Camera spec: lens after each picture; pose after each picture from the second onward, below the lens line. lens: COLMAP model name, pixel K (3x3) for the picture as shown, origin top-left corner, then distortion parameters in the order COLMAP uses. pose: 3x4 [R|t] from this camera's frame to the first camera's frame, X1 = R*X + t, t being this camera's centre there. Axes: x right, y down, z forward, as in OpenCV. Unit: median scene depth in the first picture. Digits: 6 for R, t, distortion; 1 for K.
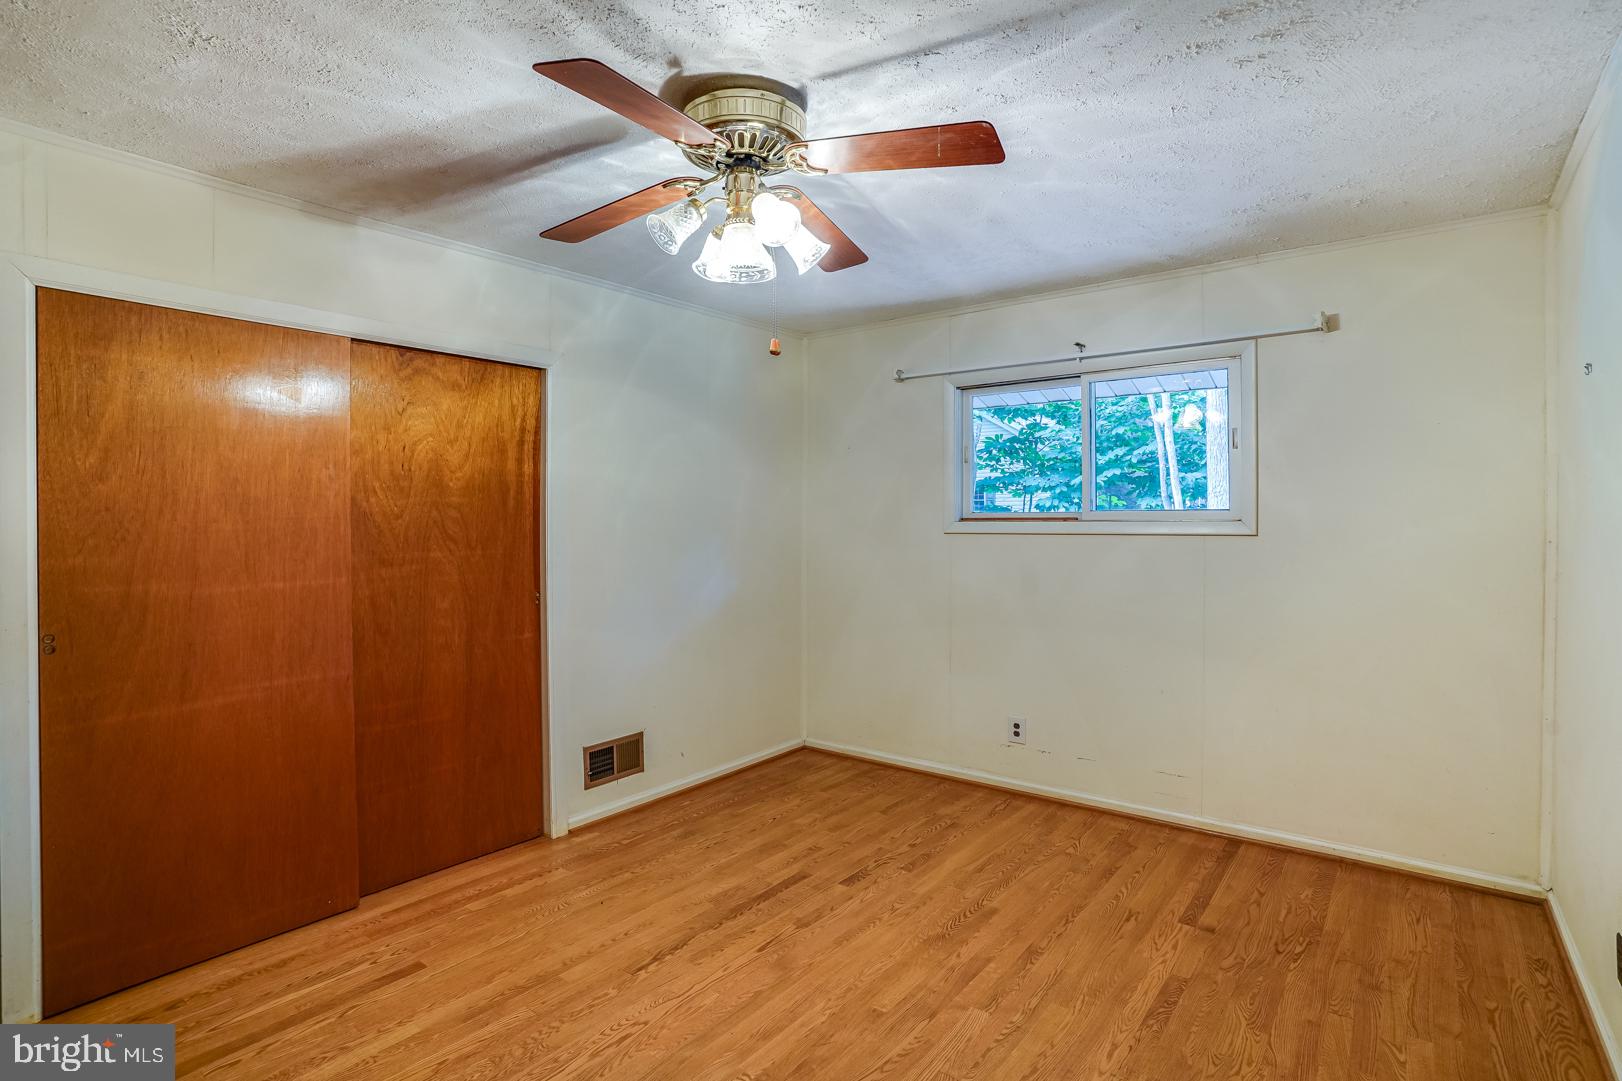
lens RADIAL K [[797.8, 0, 810.1], [0, 797.8, 525.4], [0, 0, 1]] dist [-0.056825, 0.017595]
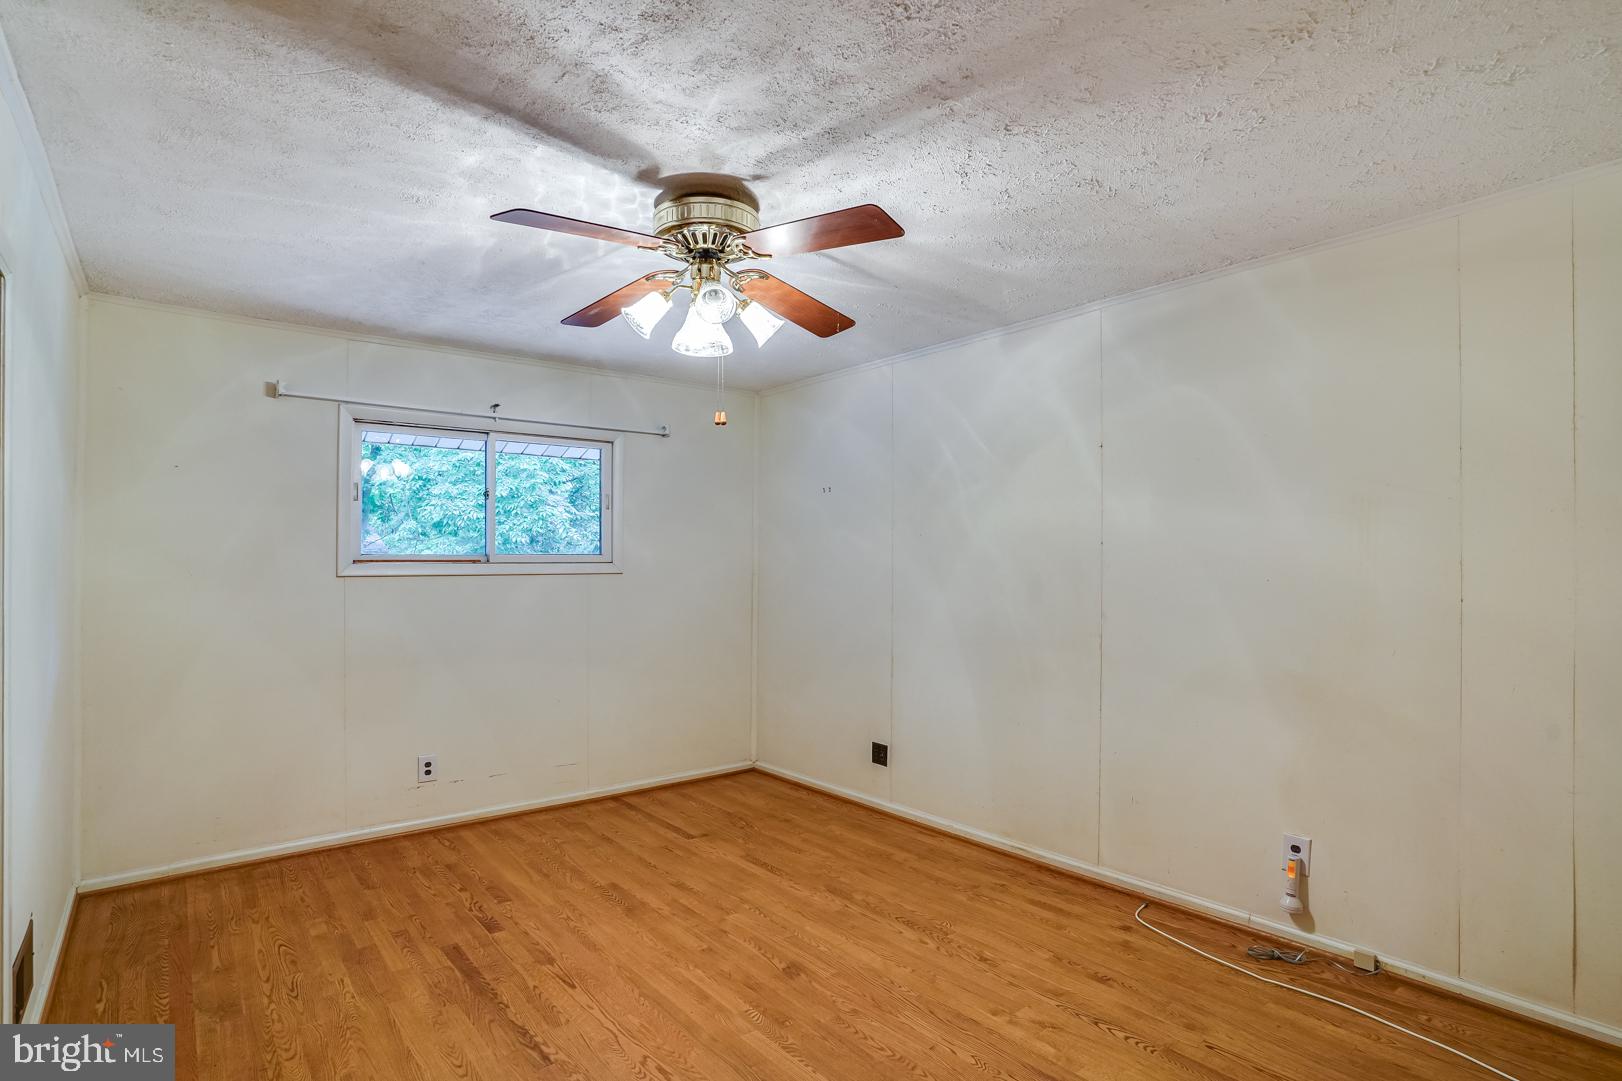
lens RADIAL K [[797.8, 0, 801.5], [0, 797.8, 554.9], [0, 0, 1]] dist [-0.056825, 0.017595]
pose [[0.228802, 0.016253, 0.973337, -0.805097], [0.006111, 0.999817, -0.018132, 0.007743], [-0.973454, 0.010096, 0.228661, 0.397405]]
